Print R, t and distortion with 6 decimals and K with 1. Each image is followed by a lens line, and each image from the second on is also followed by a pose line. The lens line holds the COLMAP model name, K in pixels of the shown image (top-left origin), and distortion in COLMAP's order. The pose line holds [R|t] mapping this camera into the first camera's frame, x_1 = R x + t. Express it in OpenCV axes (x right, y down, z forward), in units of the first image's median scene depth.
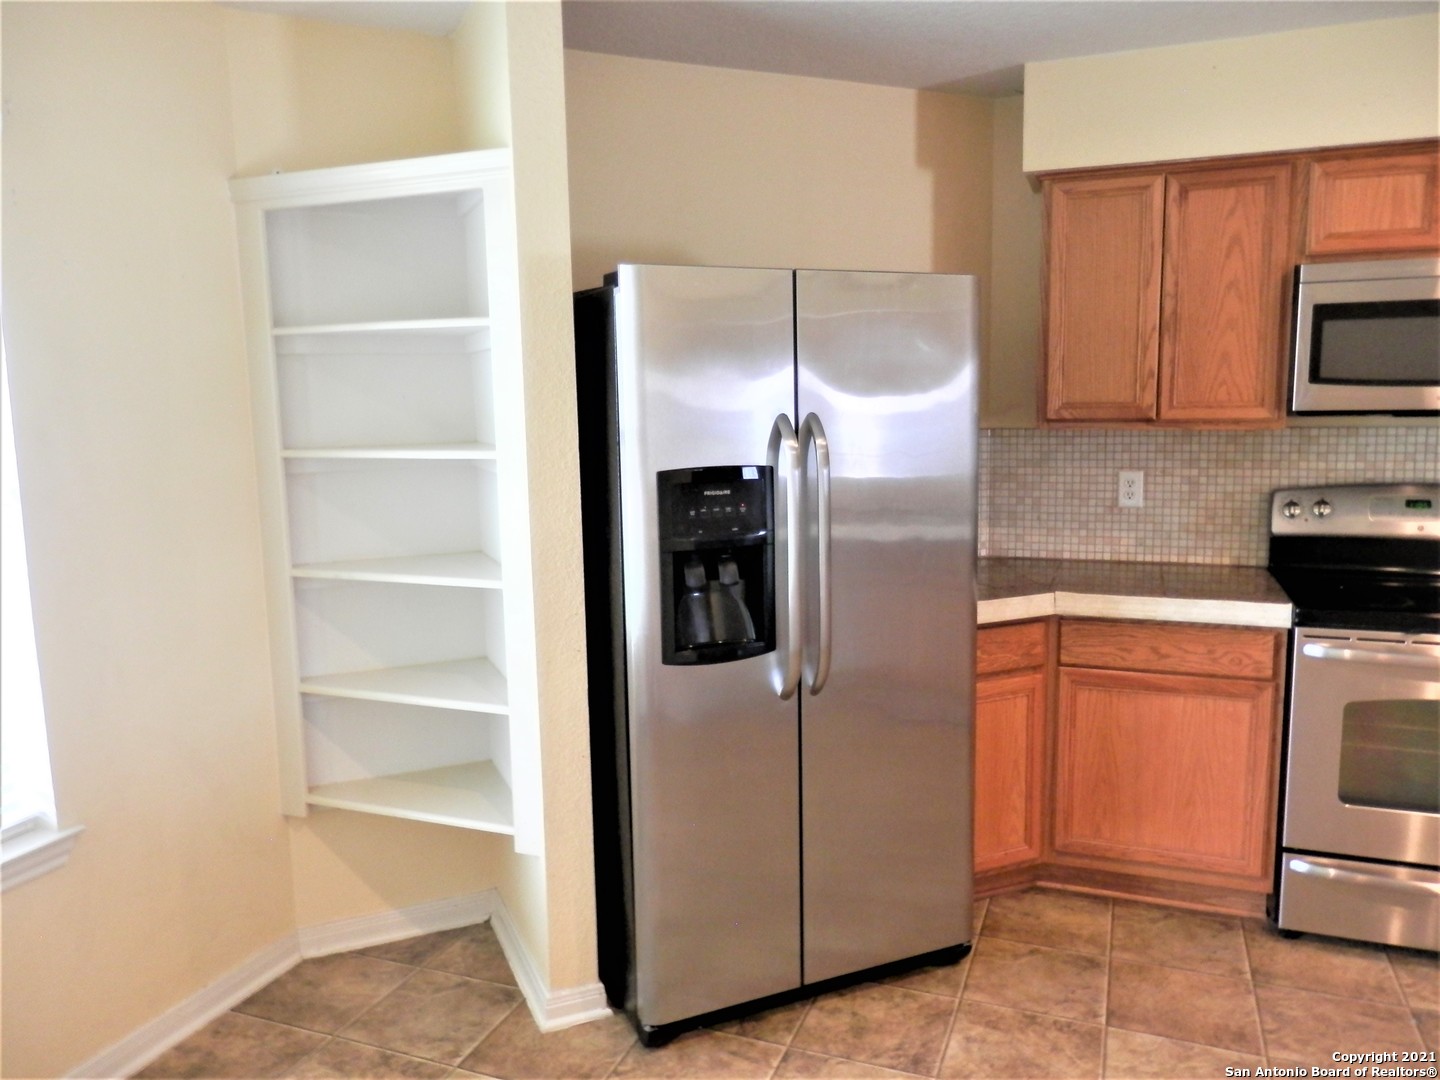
lens RADIAL K [[1064.3, 0, 724.4], [0, 1064.3, 542.7], [0, 0, 1]] dist [-0.000195, 0.001908]
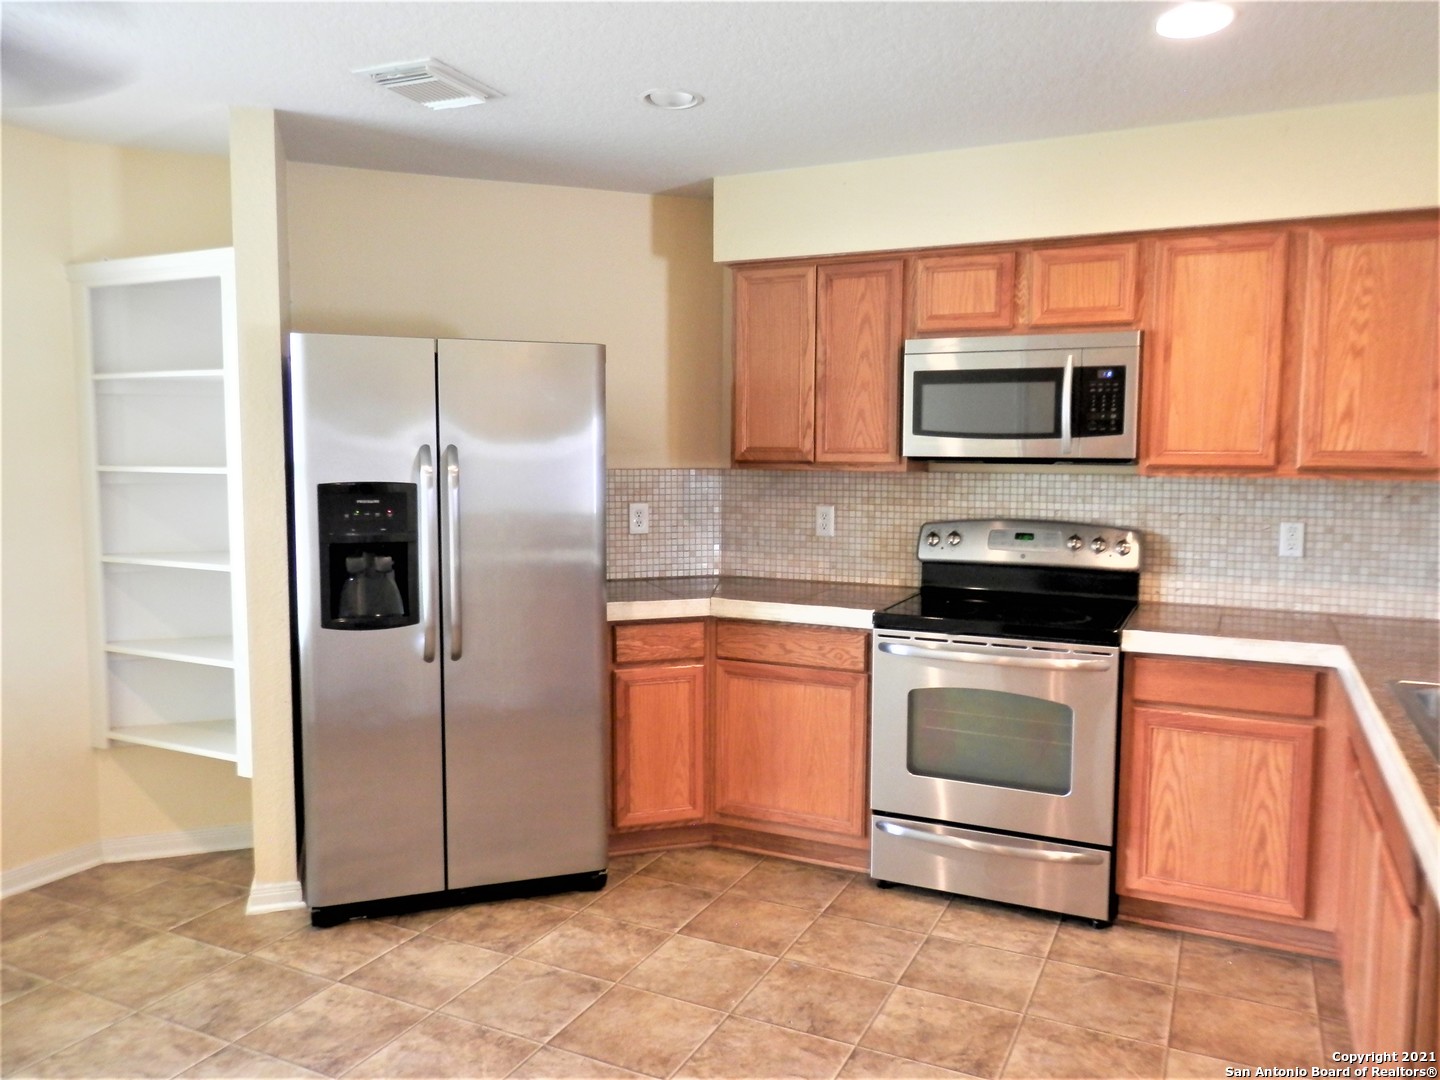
lens RADIAL K [[1064.2, 0, 731.6], [0, 1064.2, 541.2], [0, 0, 1]] dist [0.001309, 0.001702]
pose [[0.996989, 0.029748, -0.071608, 0.405833], [-0.033493, 0.998102, -0.051679, 0.042519], [0.069934, 0.053921, 0.996093, -0.226363]]
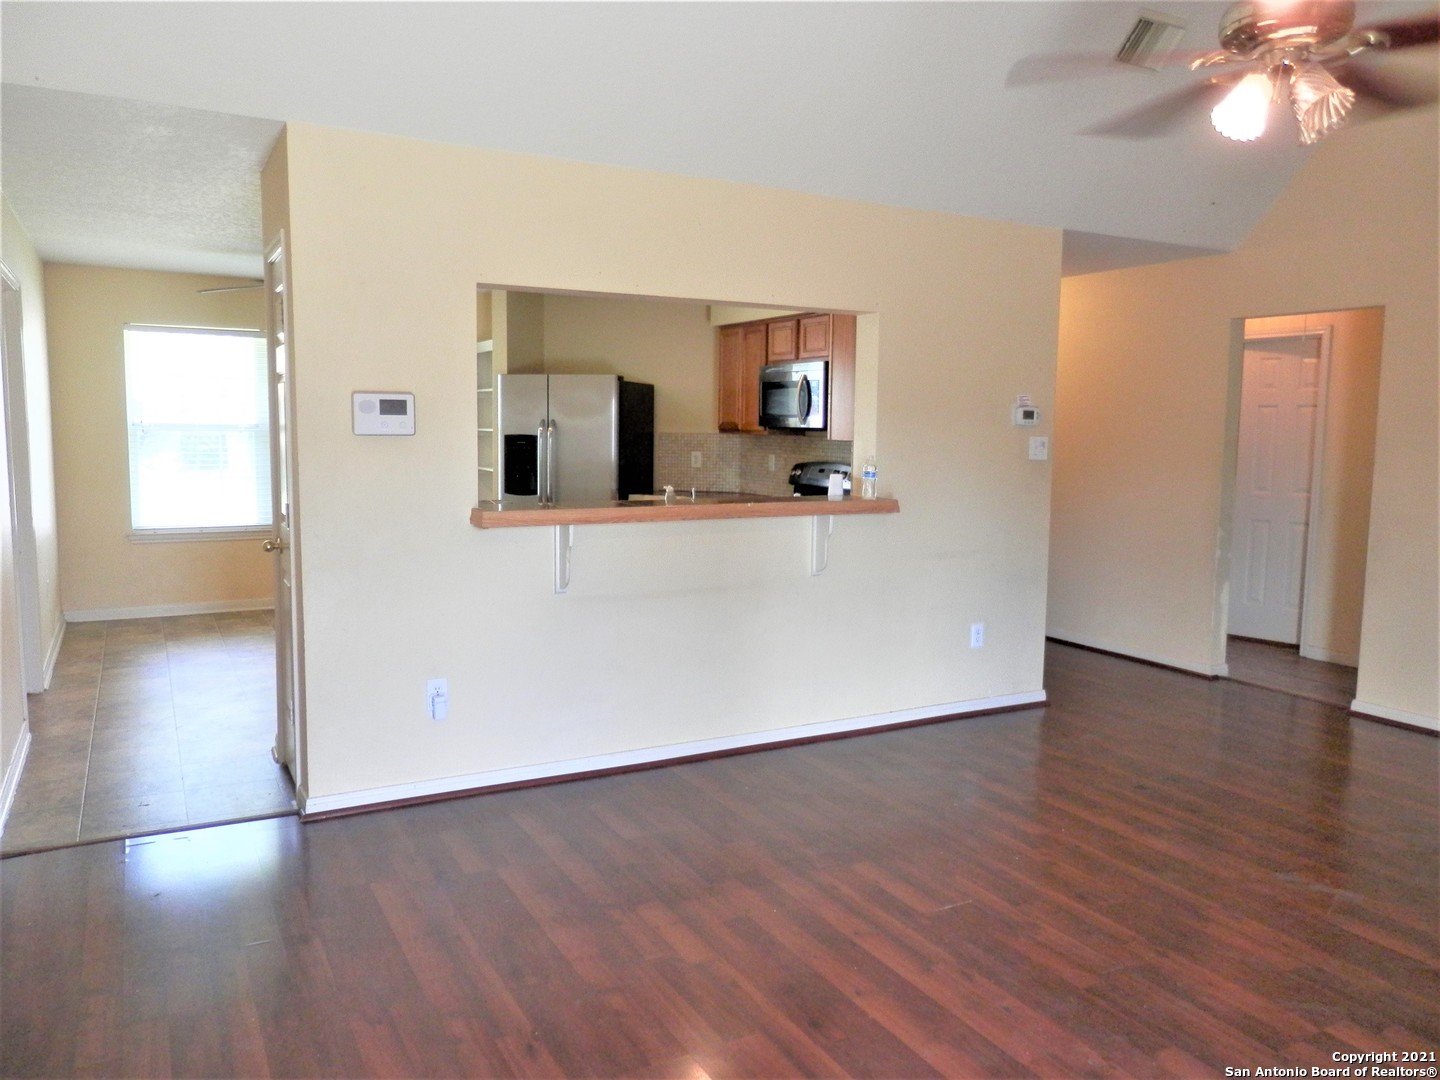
lens RADIAL K [[1062.5, 0, 714.7], [0, 1062.5, 540.7], [0, 0, 1]] dist [0.006931, -0.001941]
pose [[0.762162, 0.098262, -0.639886, 1.902610], [-0.116616, 0.993084, 0.013600, 0.103055], [0.636797, 0.064255, 0.768350, -0.827775]]
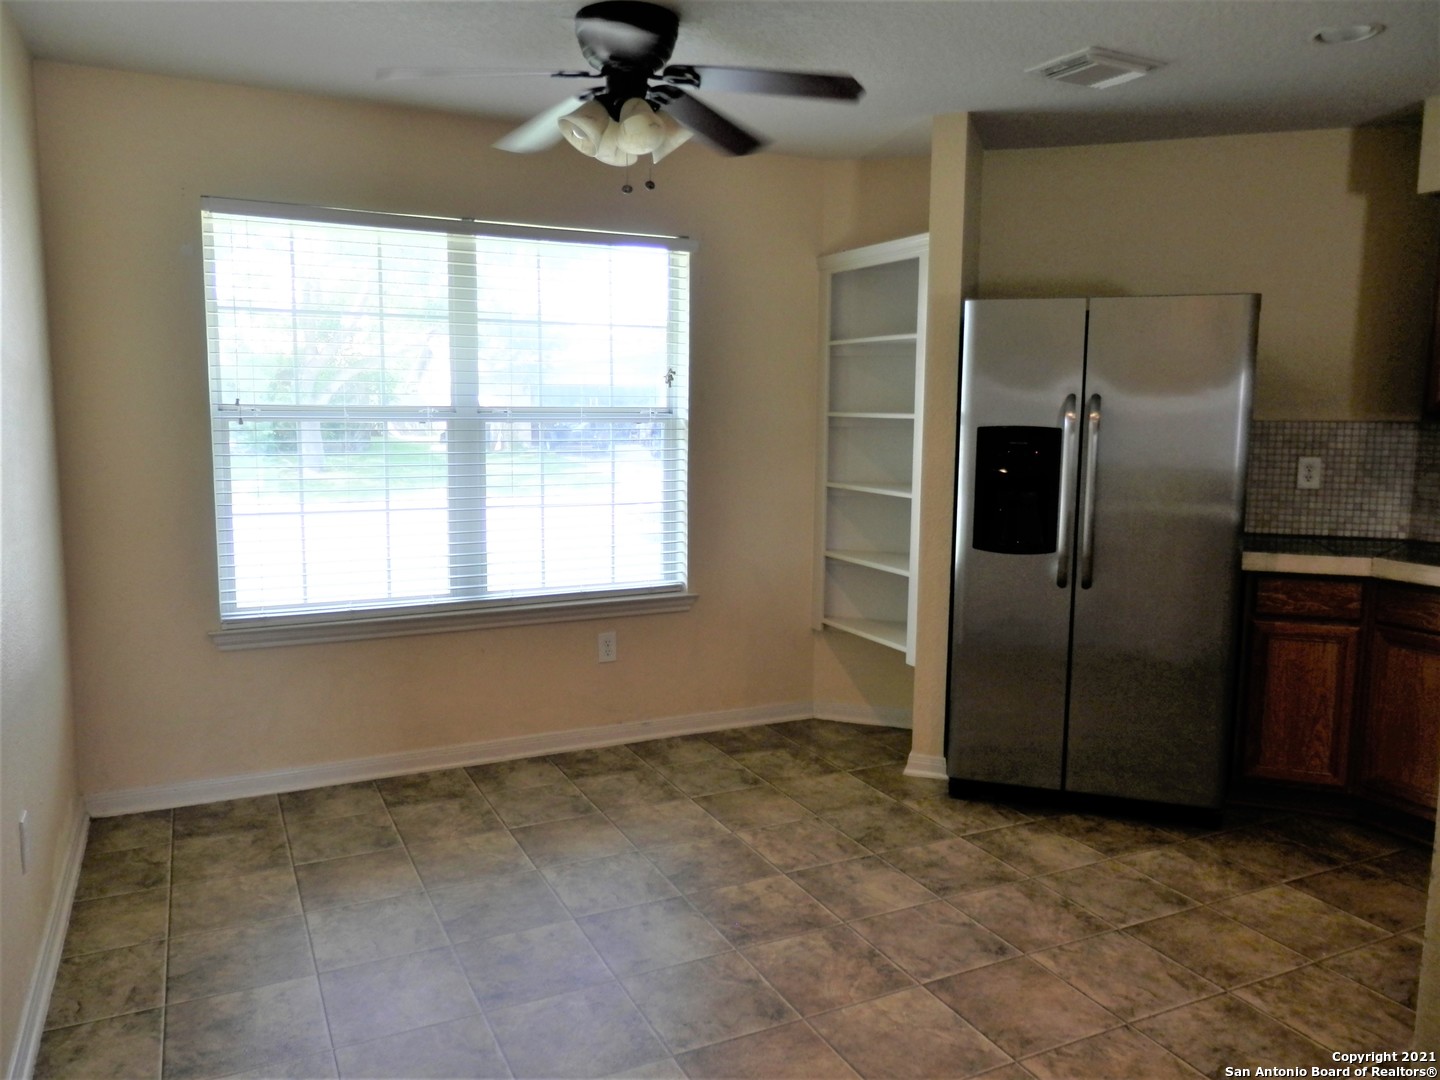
lens RADIAL K [[1063.9, 0, 720.0], [0, 1063.9, 540.0], [0, 0, 1]] dist [0.000098, -0.000527]
pose [[0.735520, 0.109973, -0.668518, 0.539955], [-0.116420, 0.992576, 0.035193, 0.066952], [0.667425, 0.051944, 0.742863, -0.328822]]
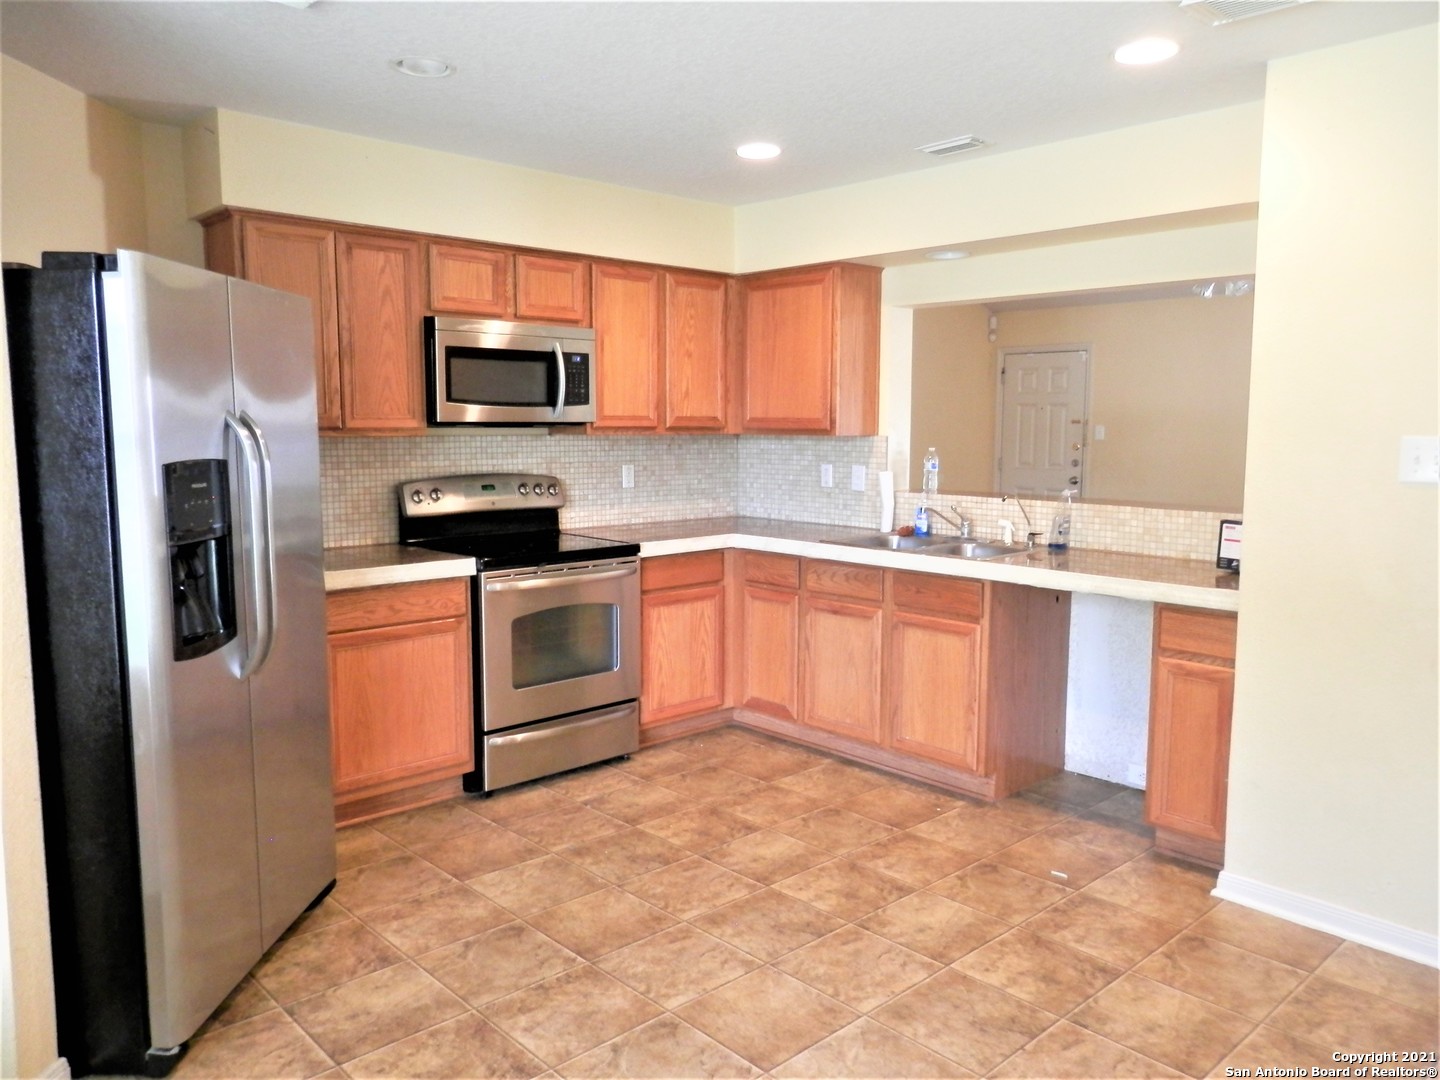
lens RADIAL K [[1062.5, 0, 714.7], [0, 1062.5, 540.7], [0, 0, 1]] dist [0.006931, -0.001941]
pose [[0.436474, -0.082984, 0.895882, -0.524746], [0.114076, 0.992806, 0.036384, 0.018266], [-0.892455, 0.086317, 0.442801, 0.082230]]
